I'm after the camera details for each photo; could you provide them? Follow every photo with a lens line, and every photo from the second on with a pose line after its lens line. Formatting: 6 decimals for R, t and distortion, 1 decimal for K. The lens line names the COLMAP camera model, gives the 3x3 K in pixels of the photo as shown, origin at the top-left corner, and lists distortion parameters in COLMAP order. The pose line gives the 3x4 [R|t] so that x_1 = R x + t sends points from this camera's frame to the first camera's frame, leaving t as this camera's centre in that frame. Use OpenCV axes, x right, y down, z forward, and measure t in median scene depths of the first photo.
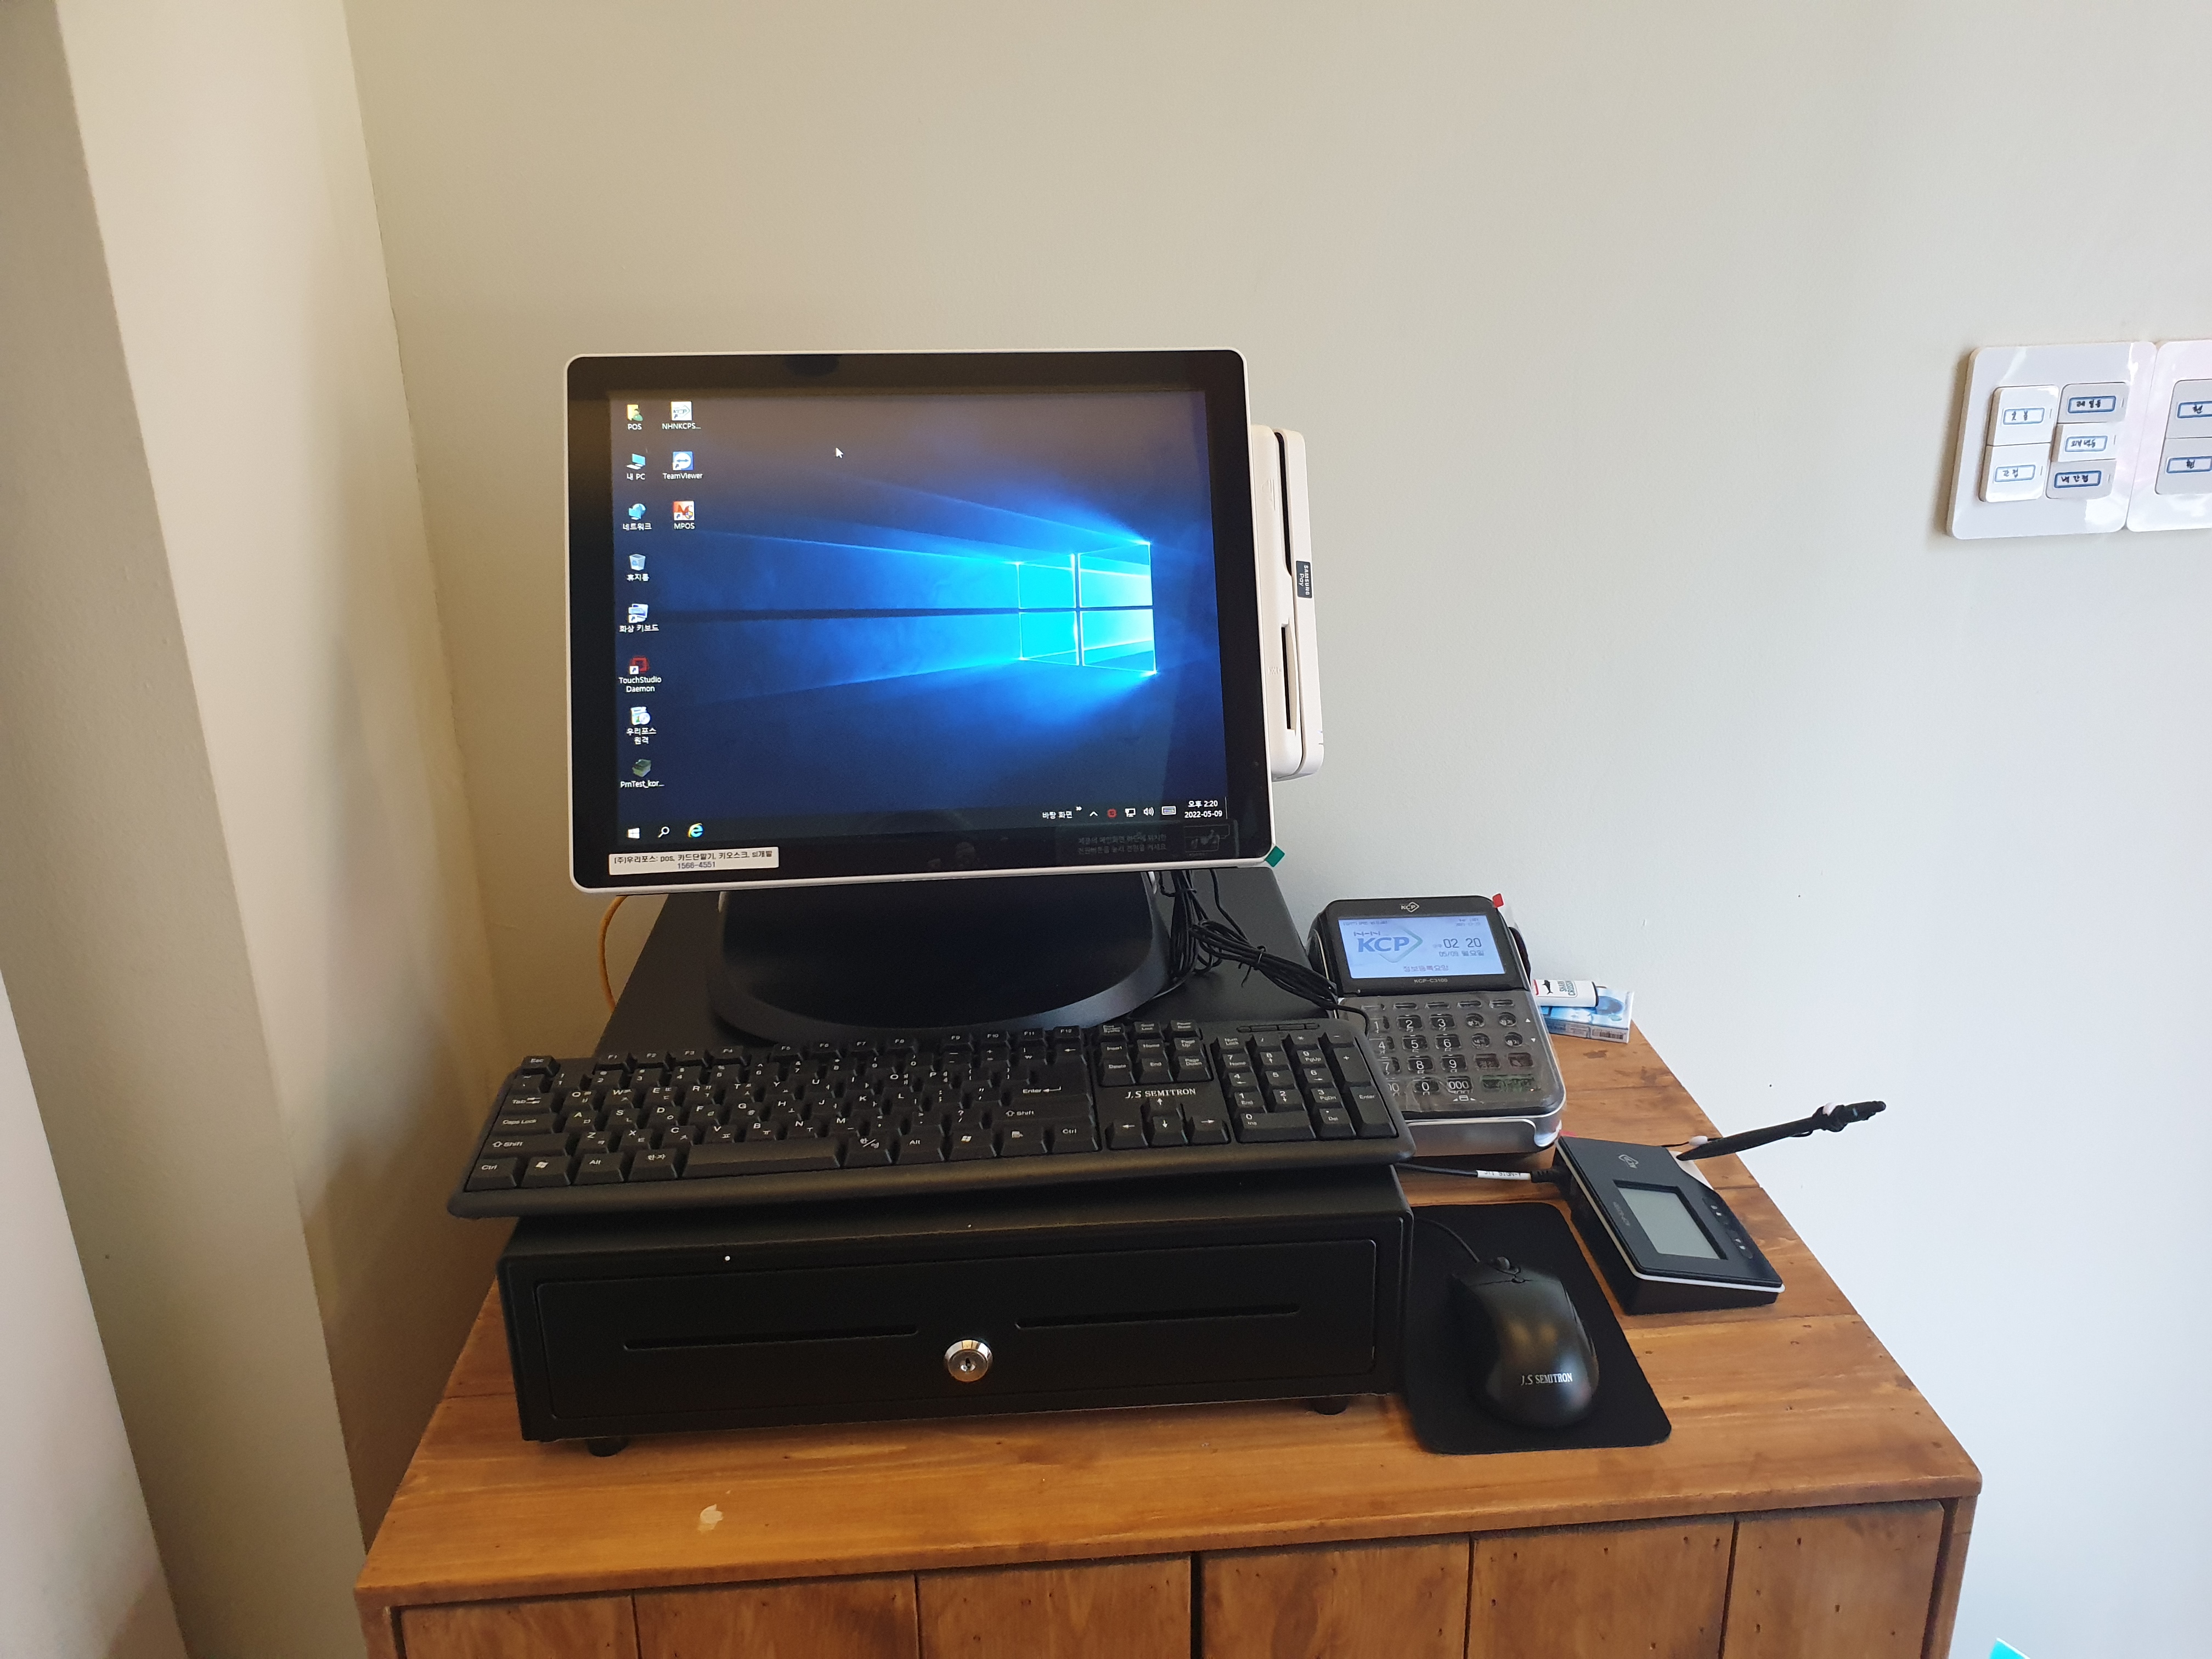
lens RADIAL K [[1733.8, 0, 1115.1], [0, 1733.8, 803.1], [0, 0, 1]] dist [0.007953, 0.011491]
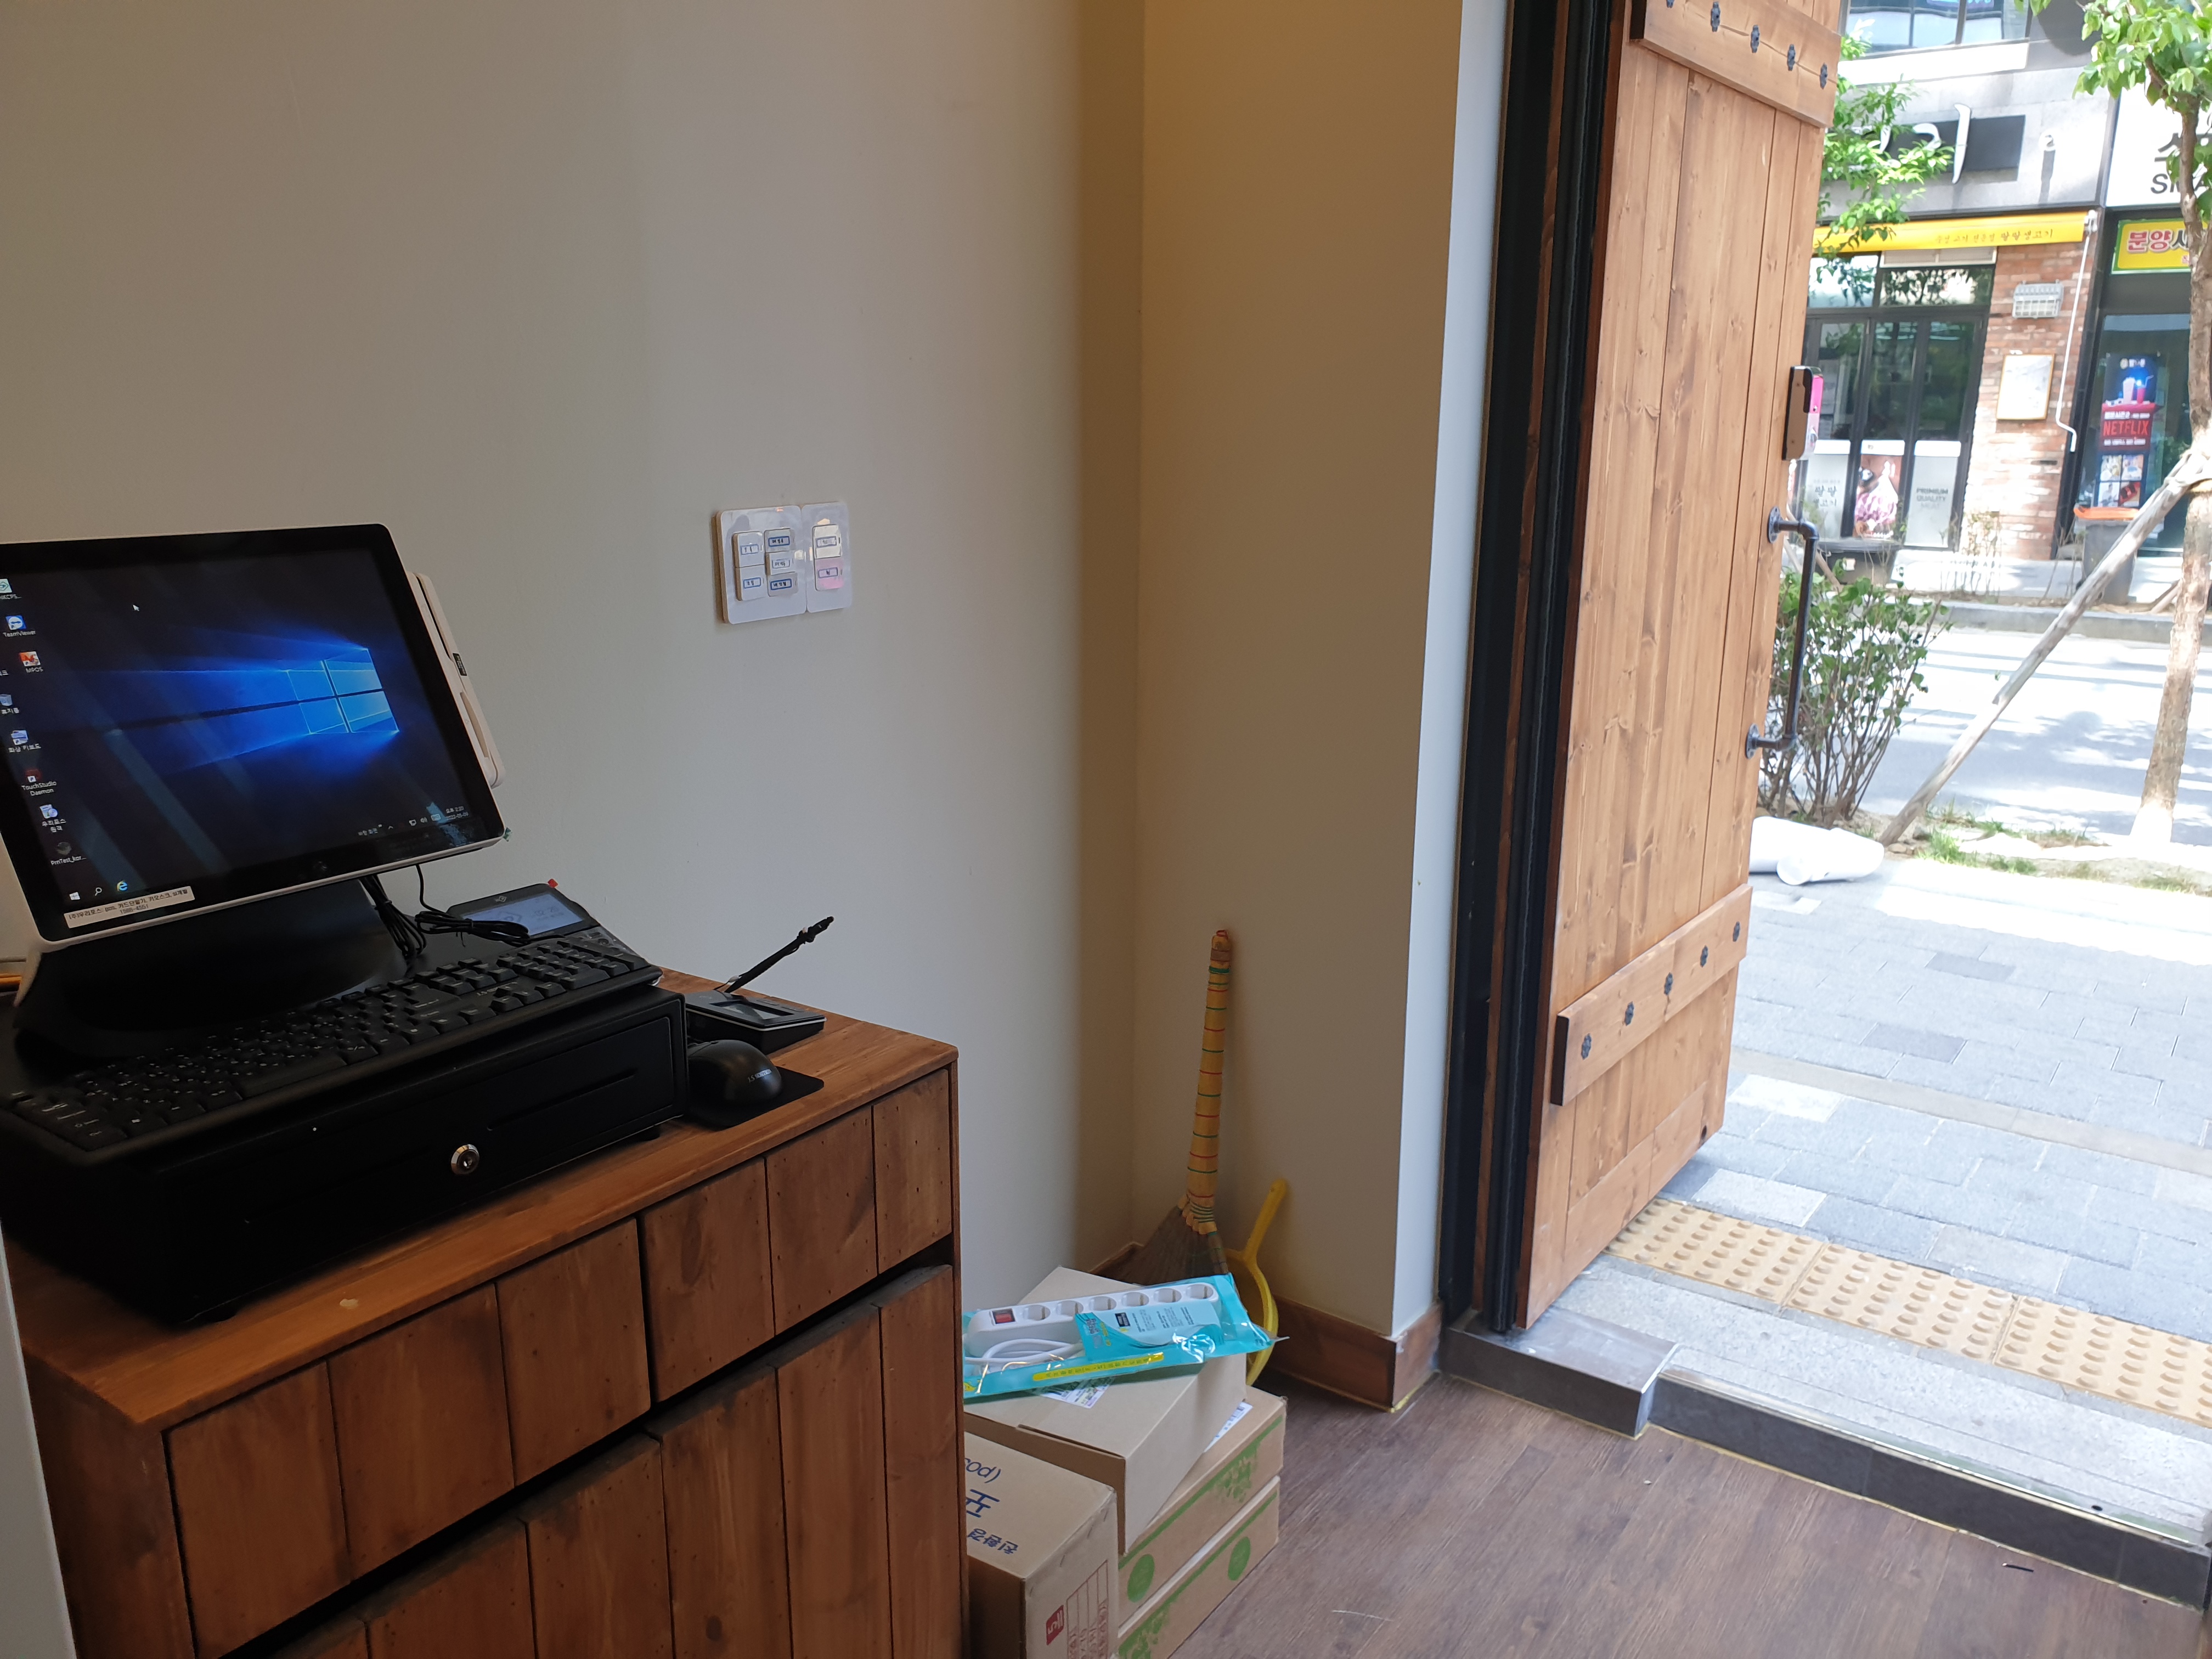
lens RADIAL K [[1717.7, 0, 1106.0], [0, 1717.7, 829.5], [0, 0, 1]] dist [-0.003355, -0.070032]
pose [[0.648167, -0.172621, 0.741675, -0.715826], [0.248179, 0.968676, 0.008566, 0.150894], [-0.719922, 0.178516, 0.670705, -0.429764]]
